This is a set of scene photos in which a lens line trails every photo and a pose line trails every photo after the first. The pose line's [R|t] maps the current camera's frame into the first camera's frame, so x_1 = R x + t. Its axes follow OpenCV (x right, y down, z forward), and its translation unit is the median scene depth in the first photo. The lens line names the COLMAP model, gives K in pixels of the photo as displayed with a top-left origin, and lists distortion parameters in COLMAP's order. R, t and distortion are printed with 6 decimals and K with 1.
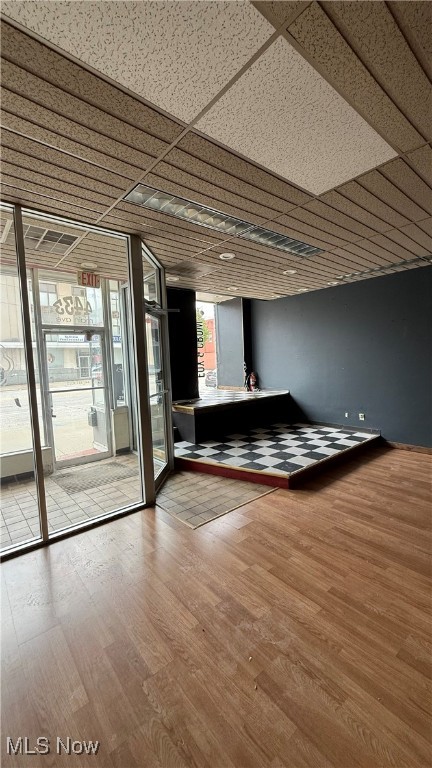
lens RADIAL K [[302.5, 0, 222.1], [0, 302.5, 389.2], [0, 0, 1]] dist [0.001982, 0.000293]
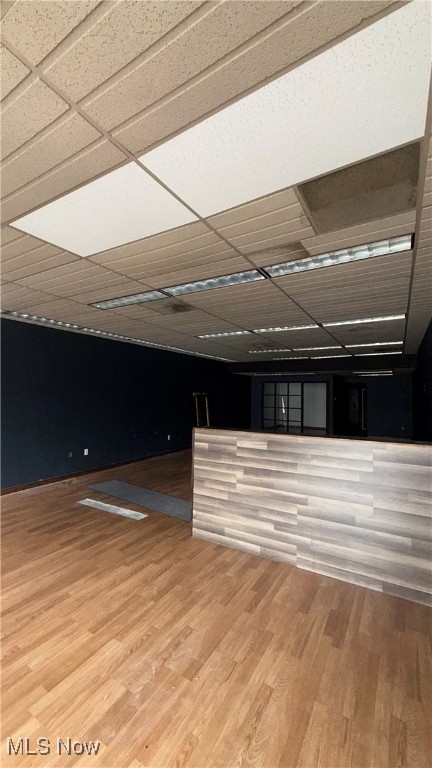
lens RADIAL K [[302.5, 0, 219.9], [0, 302.5, 377.6], [0, 0, 1]] dist [0.001982, 0.000293]
pose [[-0.319363, 0.086831, 0.943646, -0.980738], [0.087300, 0.994254, -0.061942, -0.108860], [-0.943603, 0.062599, -0.325109, 1.033889]]
